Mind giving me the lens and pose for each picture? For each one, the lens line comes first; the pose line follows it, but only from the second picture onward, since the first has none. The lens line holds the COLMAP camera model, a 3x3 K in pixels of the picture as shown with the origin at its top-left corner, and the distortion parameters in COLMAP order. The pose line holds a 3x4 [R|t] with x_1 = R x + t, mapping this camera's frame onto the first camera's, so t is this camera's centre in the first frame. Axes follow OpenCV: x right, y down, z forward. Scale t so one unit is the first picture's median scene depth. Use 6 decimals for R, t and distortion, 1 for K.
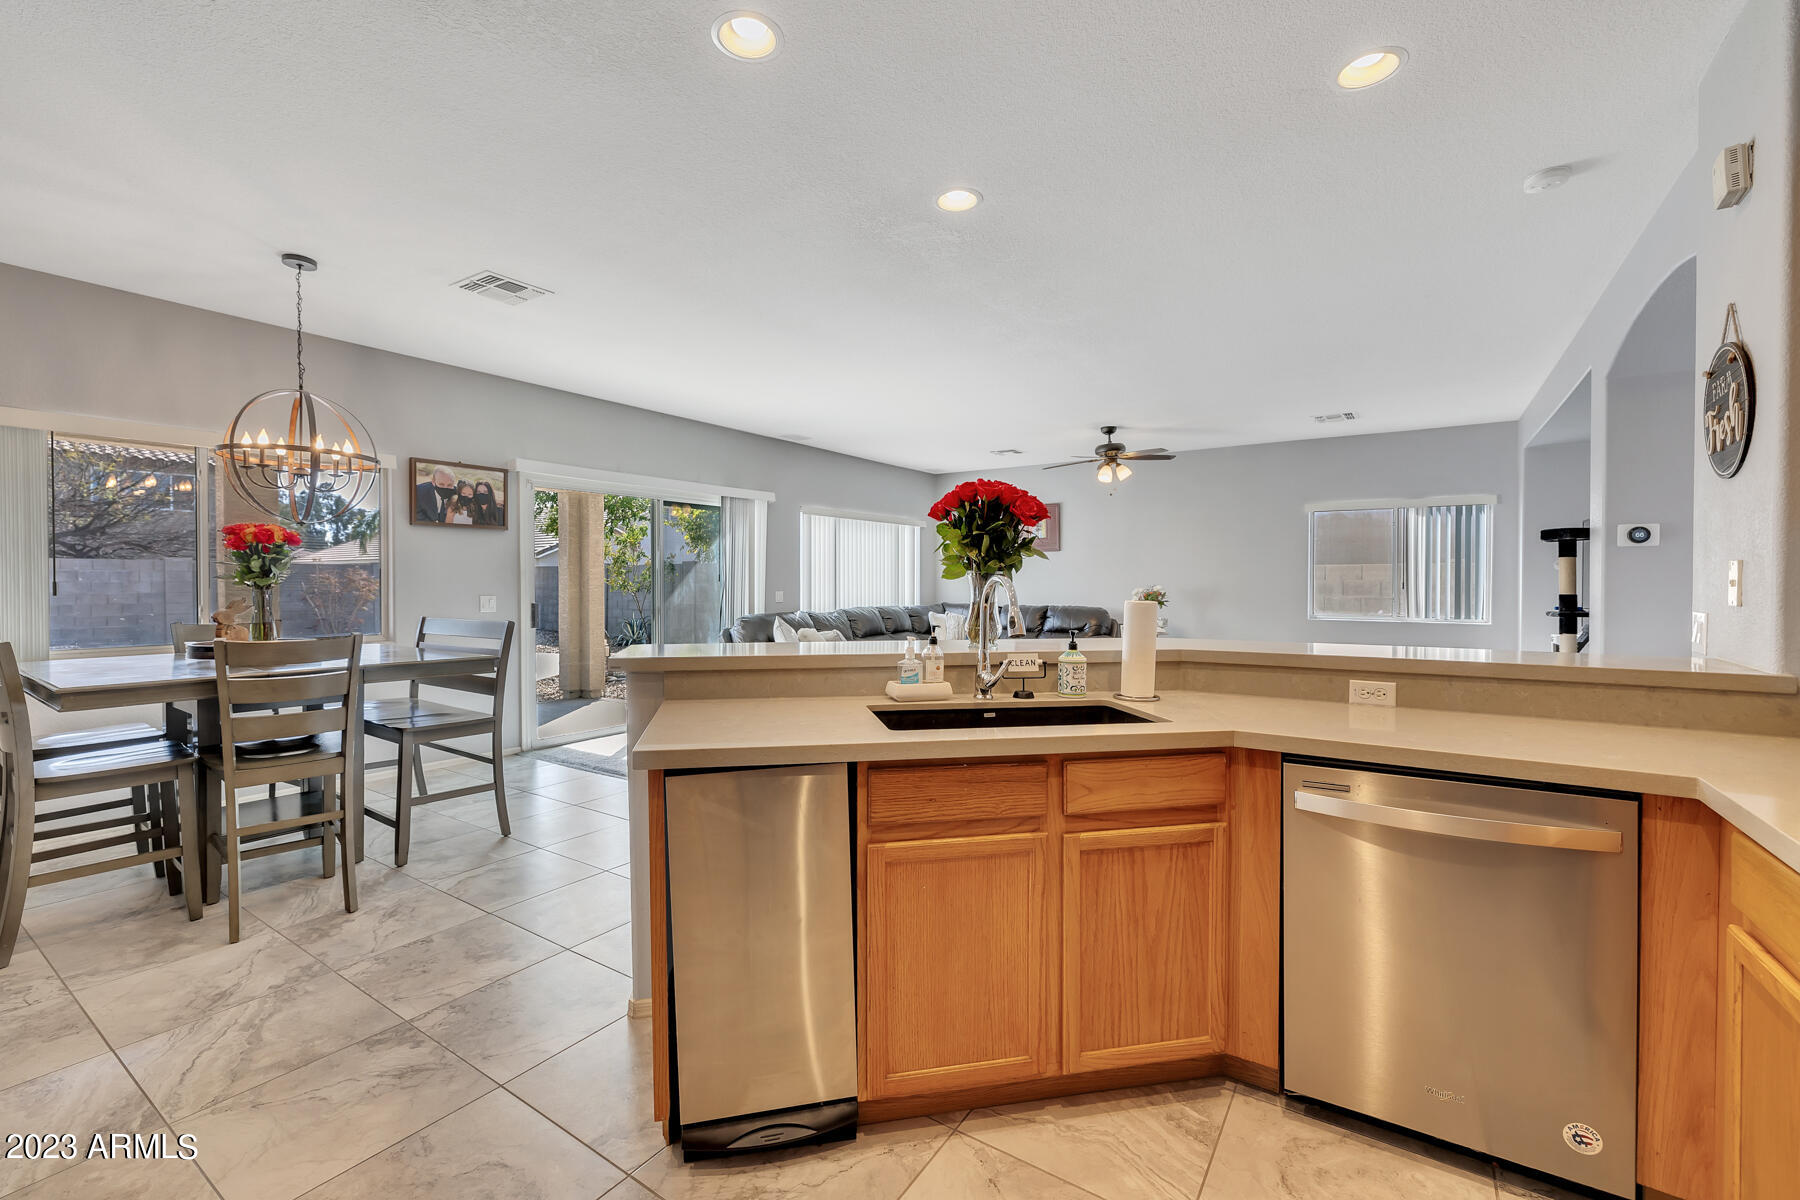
lens RADIAL K [[761.8, 0, 898.5], [0, 761.8, 582.0], [0, 0, 1]] dist [-0.000686, -0.000134]
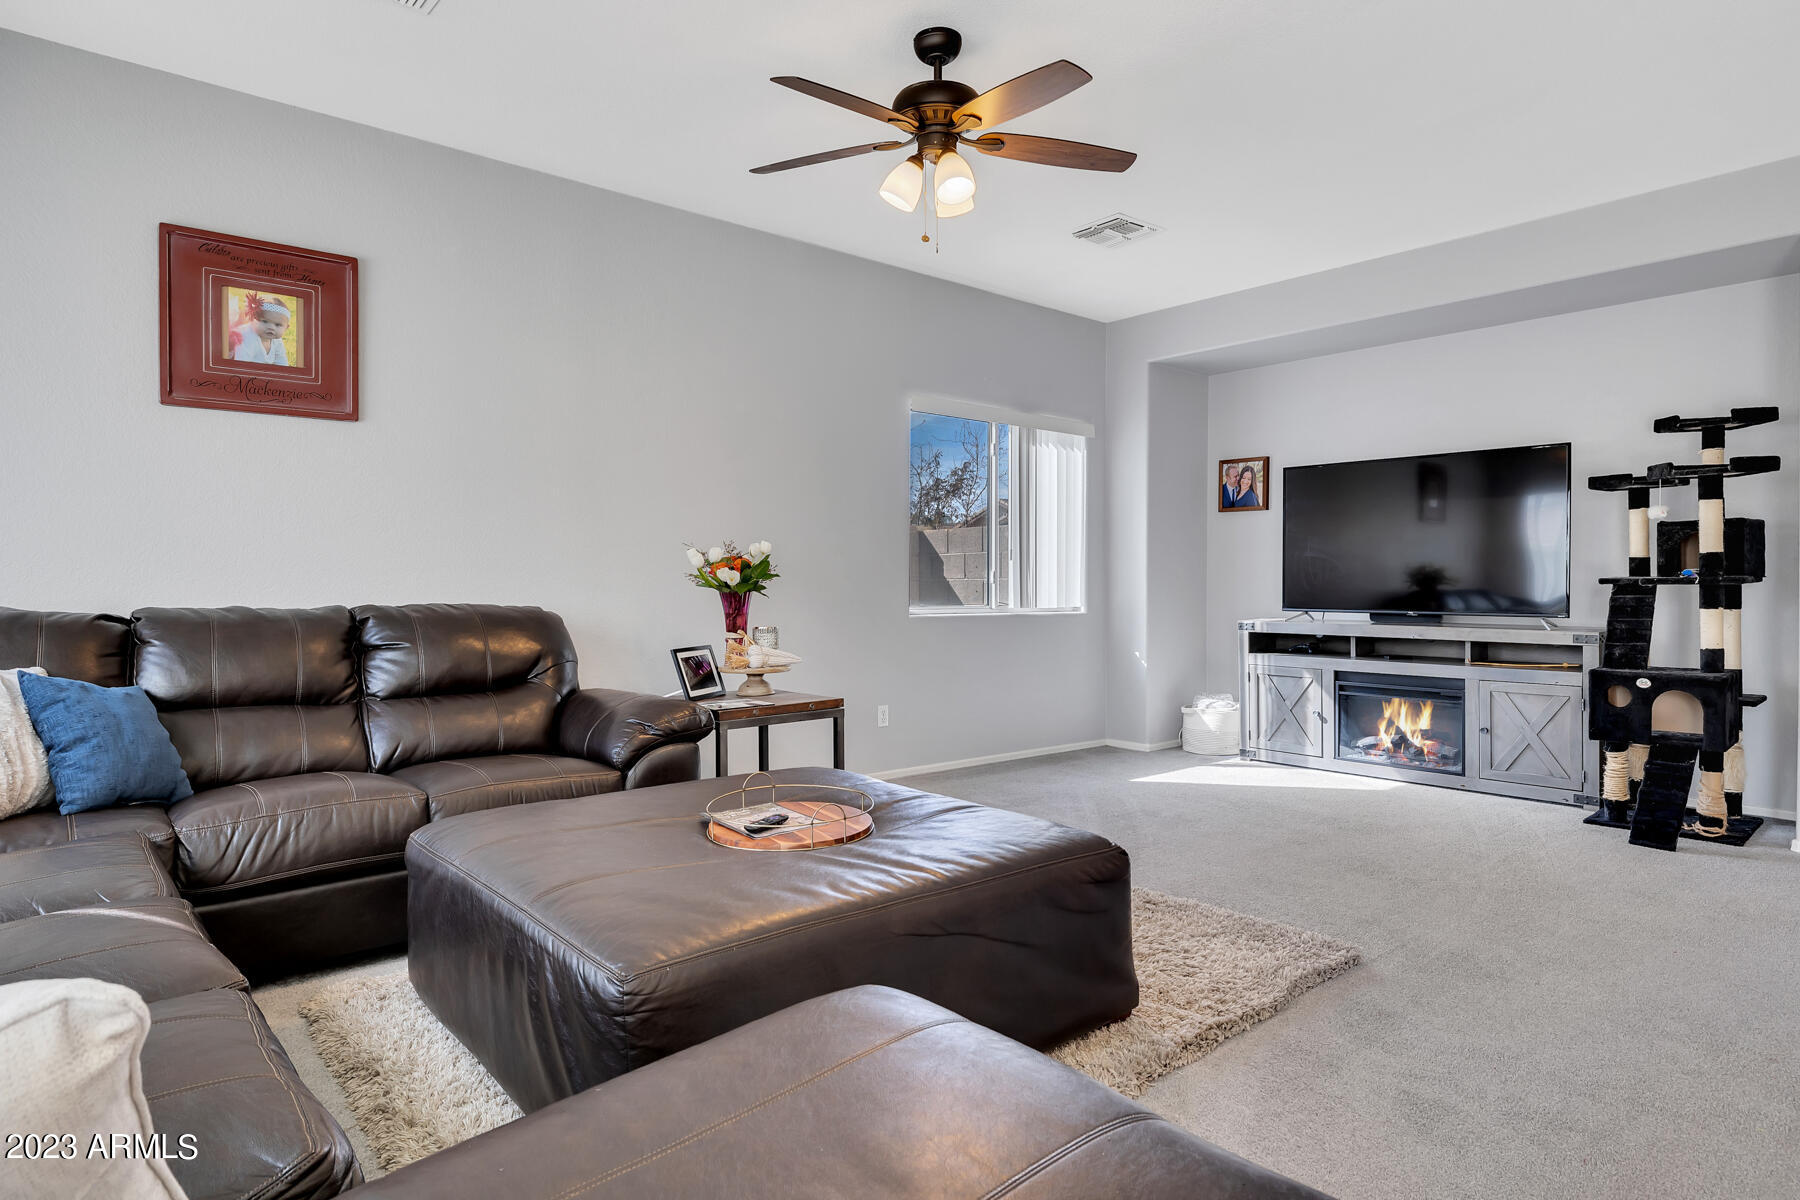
lens RADIAL K [[1029.3, 0, 914.9], [0, 1029.3, 590.5], [0, 0, 1]] dist [-0.004200, -0.000924]
pose [[0.291876, -0.015828, 0.956325, -0.138989], [0.002959, 0.999873, 0.015646, 0.024618], [-0.956452, -0.001737, 0.291885, 0.884352]]
